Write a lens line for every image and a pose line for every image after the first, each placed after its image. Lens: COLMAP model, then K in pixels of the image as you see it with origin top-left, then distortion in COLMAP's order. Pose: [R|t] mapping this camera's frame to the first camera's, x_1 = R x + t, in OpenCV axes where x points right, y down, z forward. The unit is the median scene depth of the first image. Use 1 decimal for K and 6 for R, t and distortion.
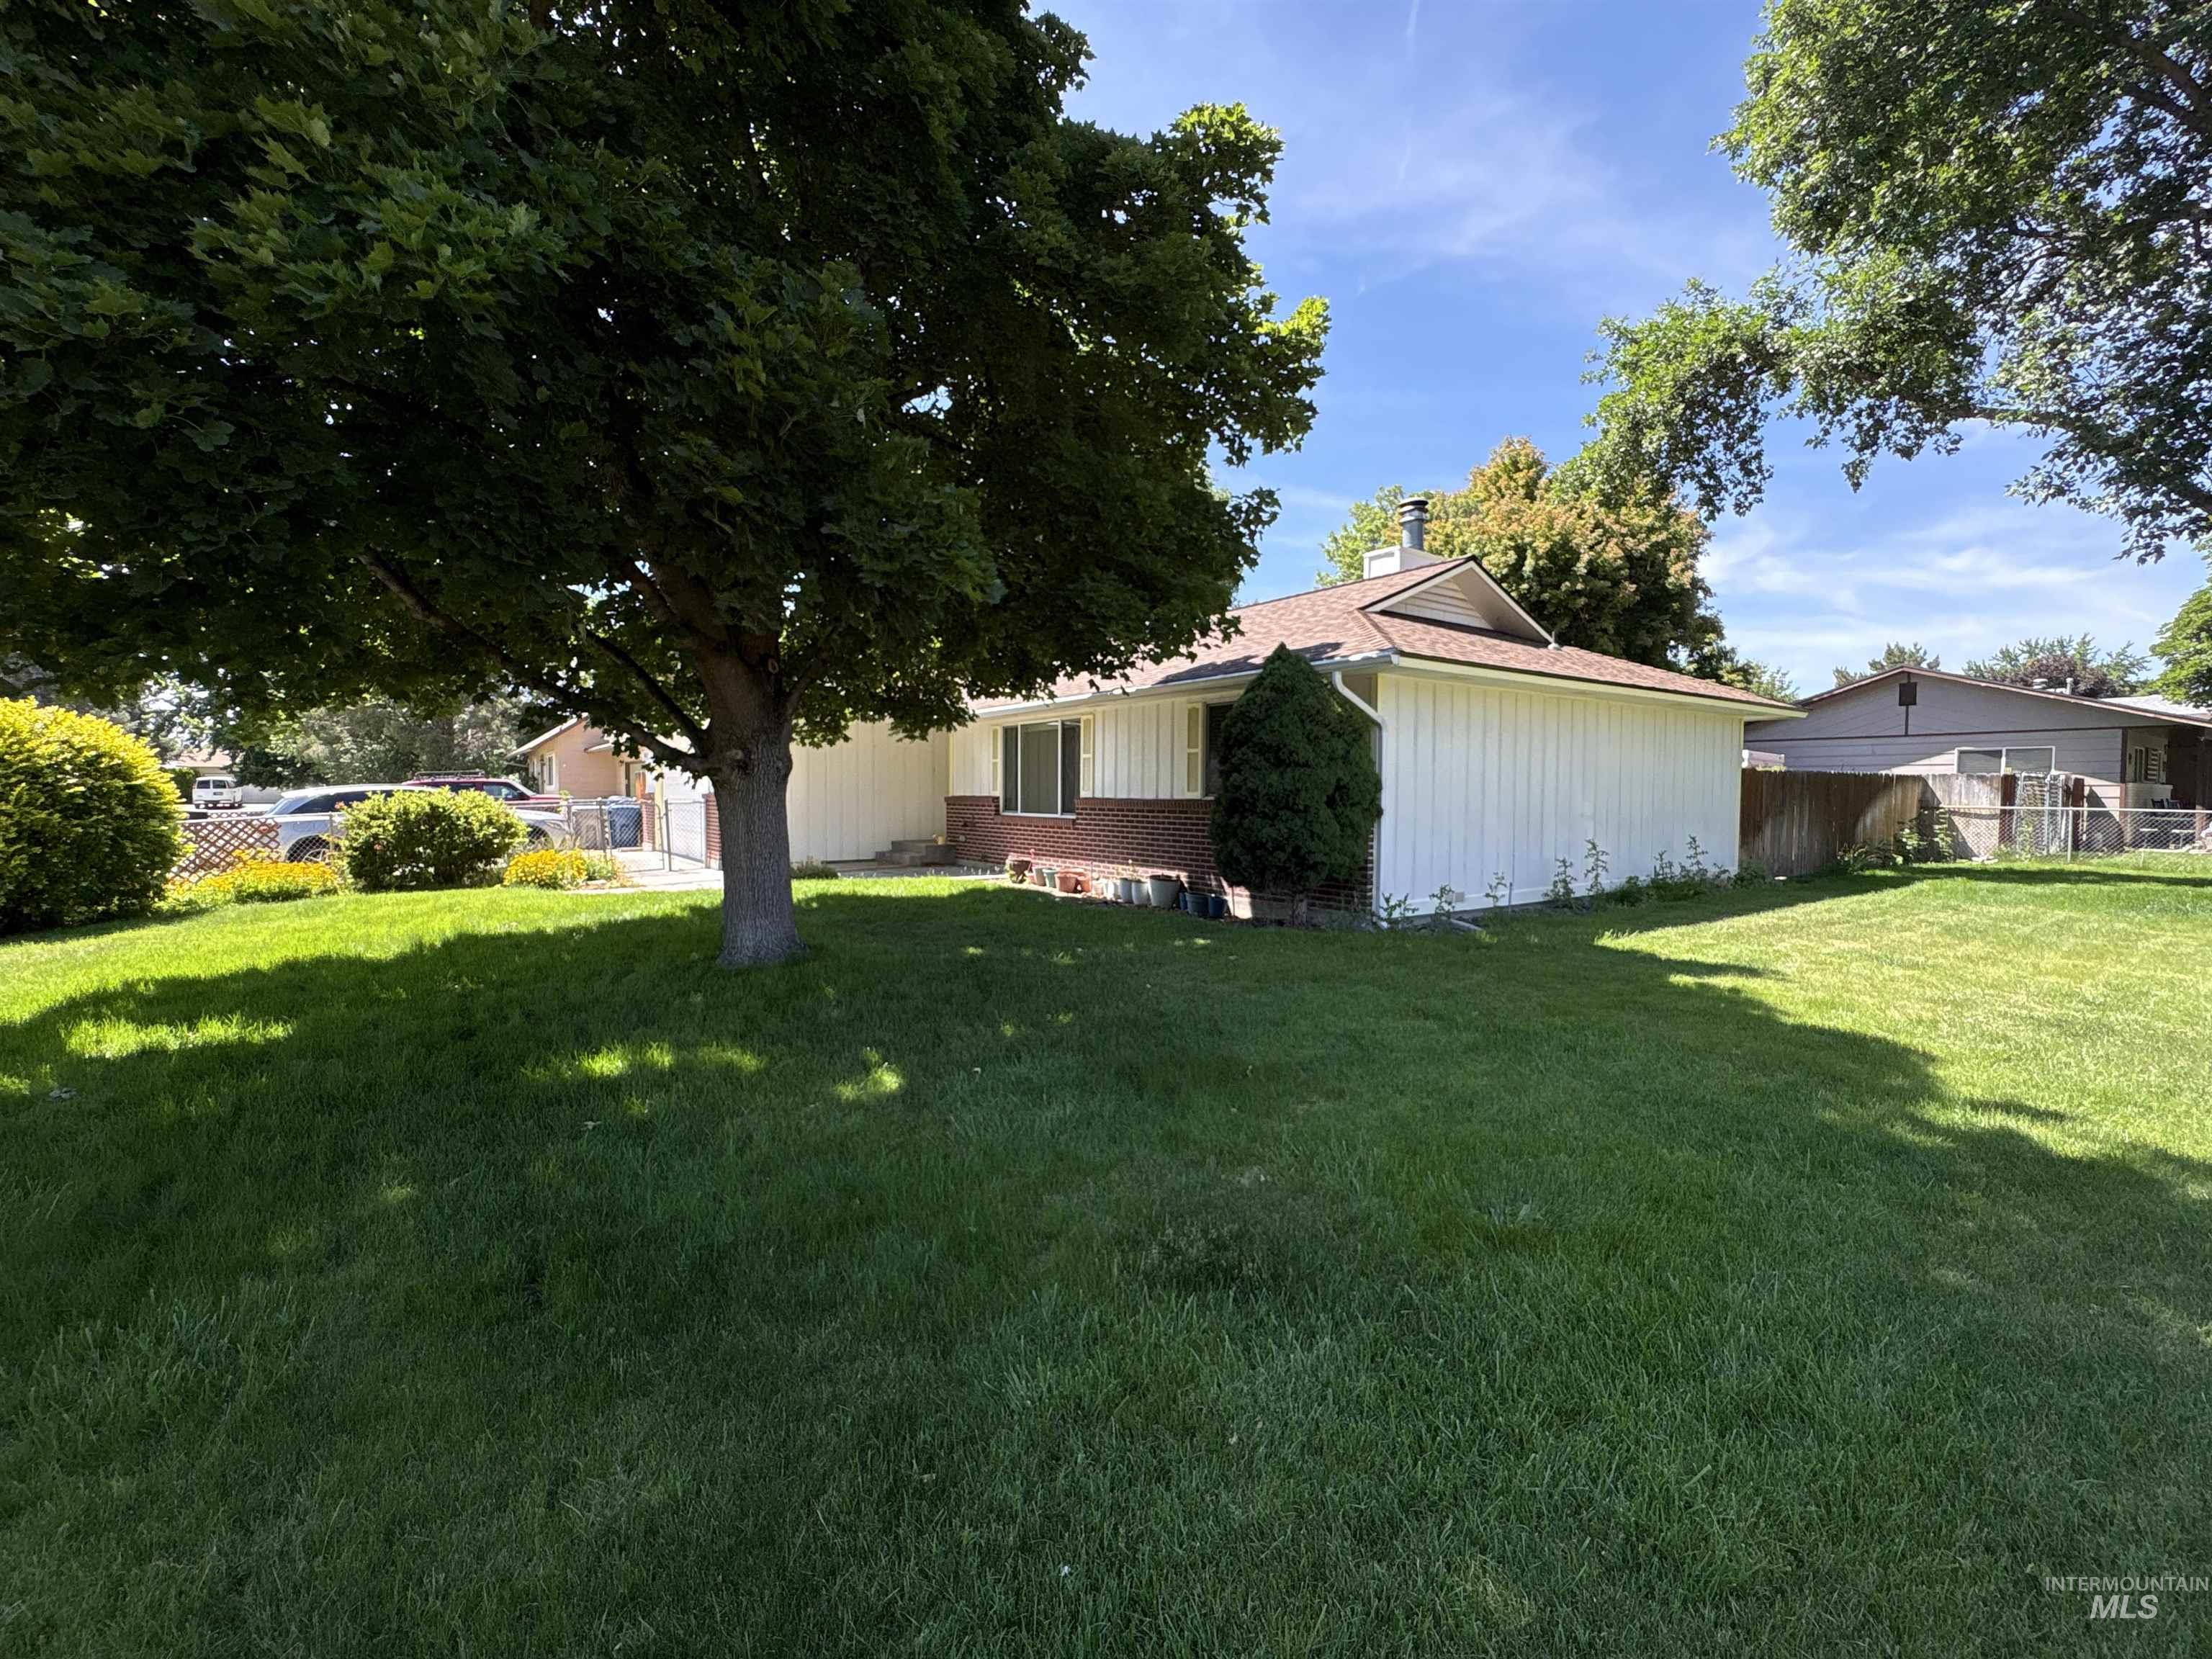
lens RADIAL K [[936.1, 0, 1113.8], [0, 936.1, 834.4], [0, 0, 1]] dist [-0.000061, 0.000089]
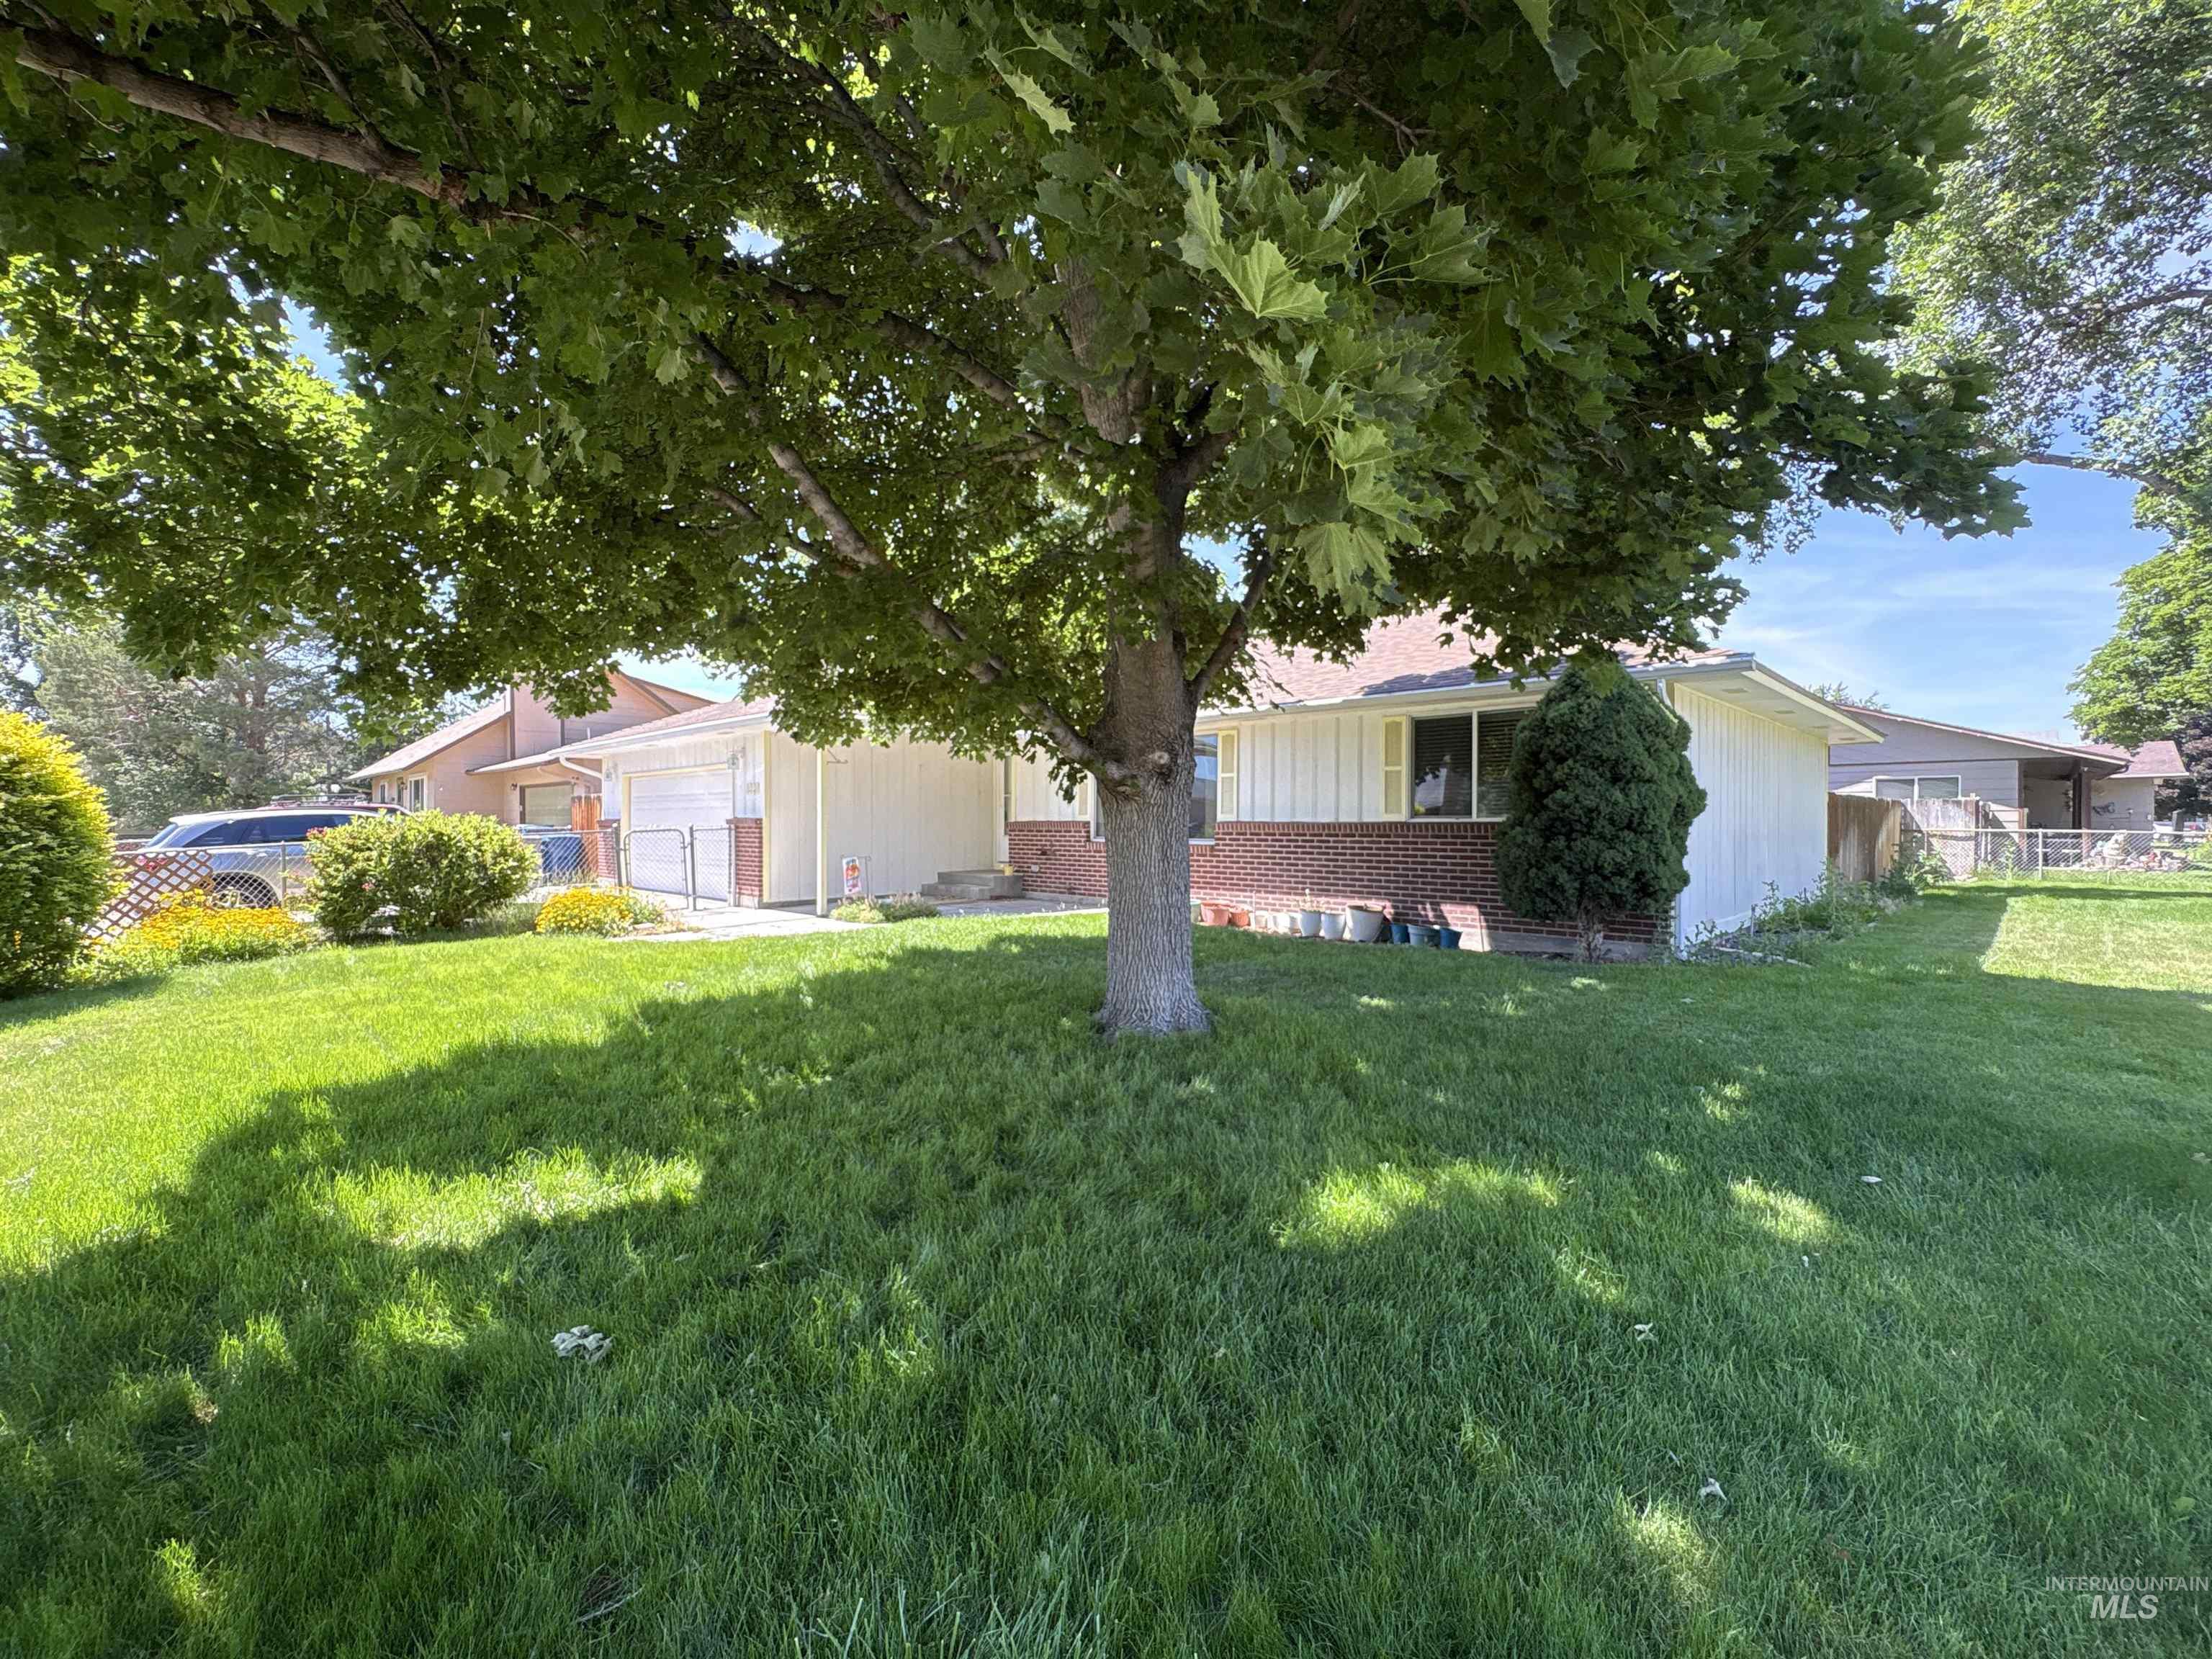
lens RADIAL K [[936.1, 0, 1102.6], [0, 936.1, 825.4], [0, 0, 1]] dist [-0.000061, 0.000089]
pose [[0.986802, -0.002759, 0.161908, -0.304634], [0.009409, 0.999143, -0.040320, -0.000011], [-0.161658, 0.041311, 0.985982, 0.135478]]
